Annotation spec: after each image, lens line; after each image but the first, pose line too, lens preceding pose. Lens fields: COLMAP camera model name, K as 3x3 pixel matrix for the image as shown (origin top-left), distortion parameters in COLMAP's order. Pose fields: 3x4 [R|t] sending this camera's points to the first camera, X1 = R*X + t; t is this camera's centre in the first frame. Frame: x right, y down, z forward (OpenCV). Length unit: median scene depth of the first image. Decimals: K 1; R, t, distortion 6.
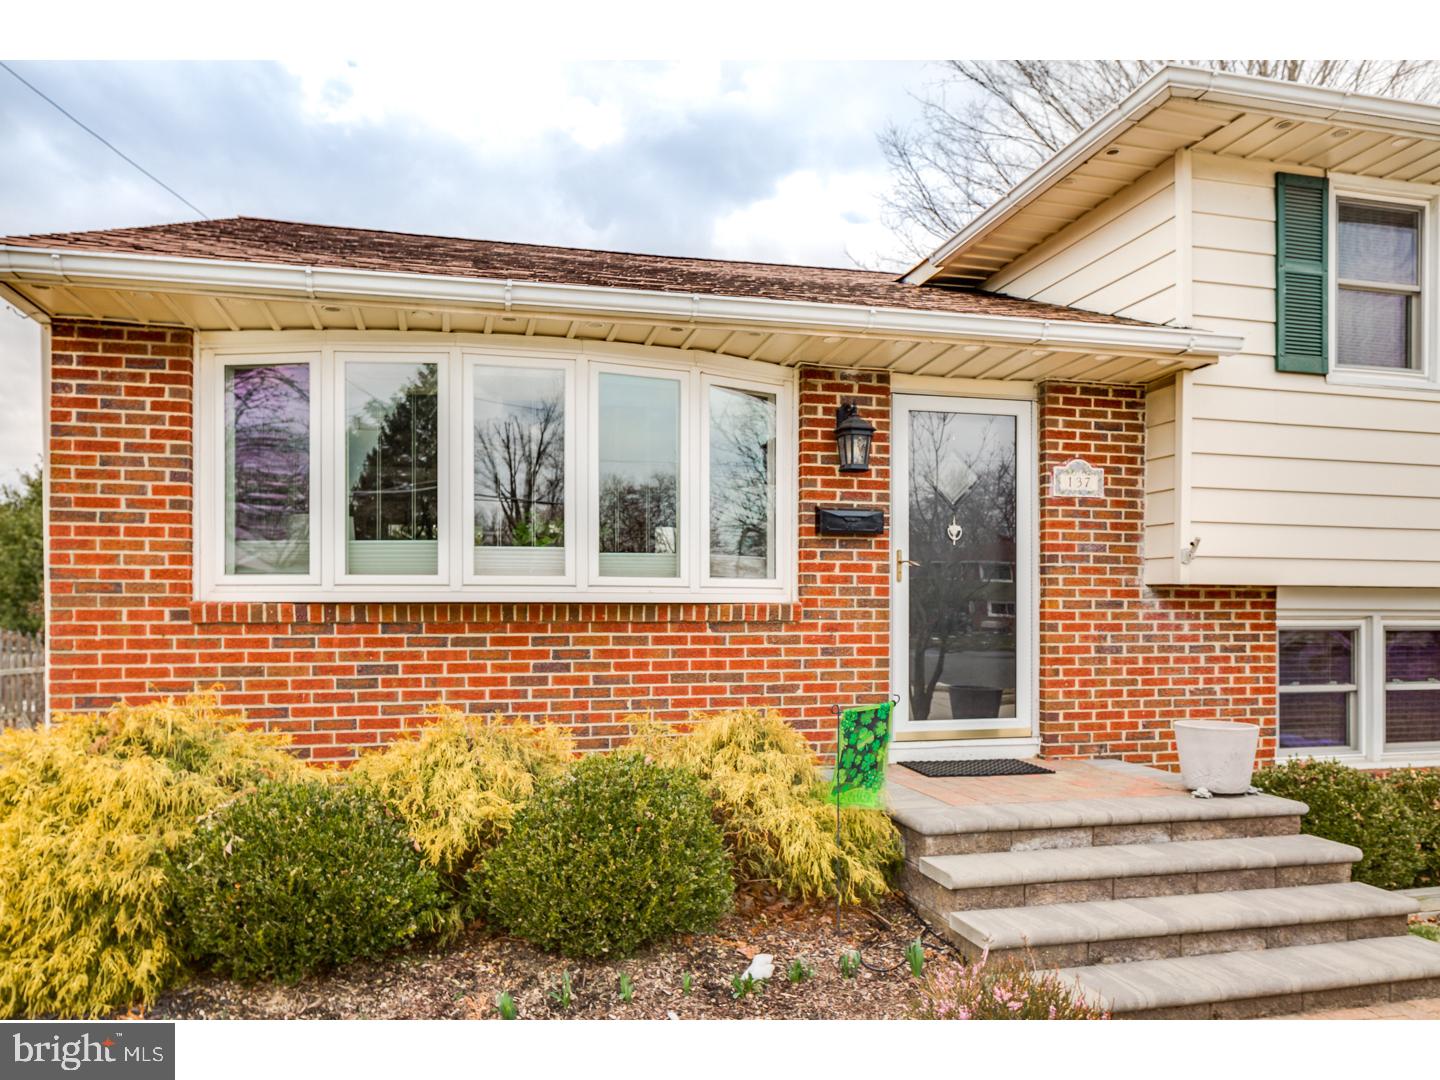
lens RADIAL K [[950.8, 0, 714.3], [0, 950.8, 612.4], [0, 0, 1]] dist [-0.009038, -0.001217]
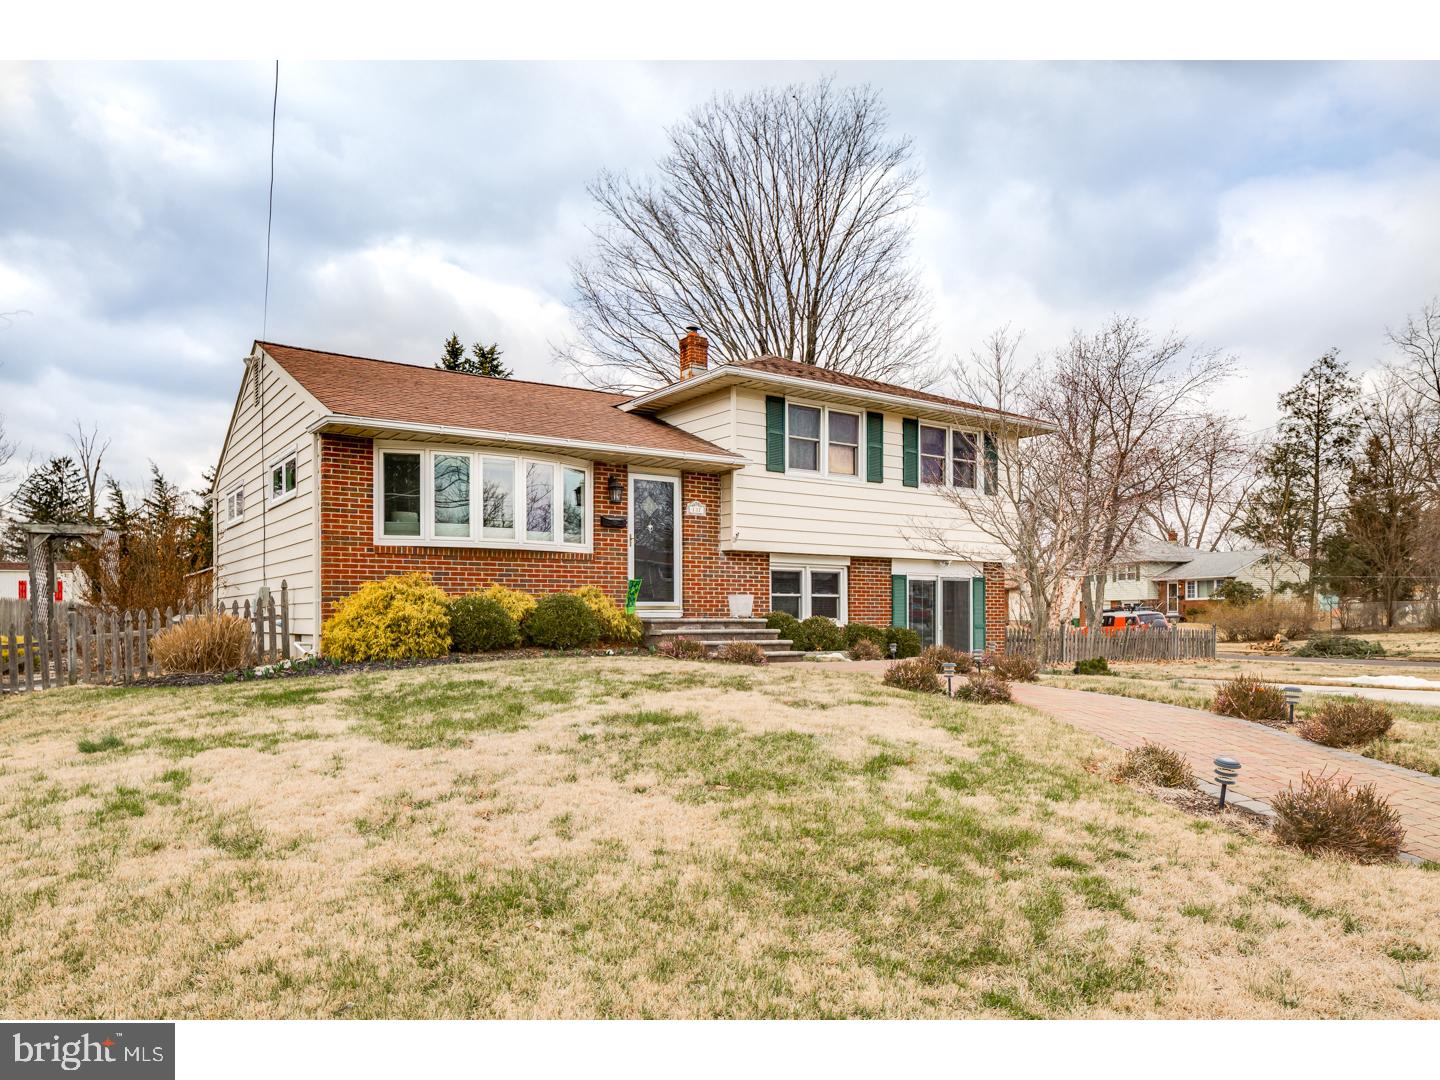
lens RADIAL K [[950.8, 0, 714.3], [0, 950.8, 612.4], [0, 0, 1]] dist [-0.009038, -0.001217]
pose [[0.927302, -0.002962, 0.374303, -0.616009], [0.005187, 0.999974, -0.004937, 0.176489], [-0.374279, 0.006519, 0.927293, -1.611934]]
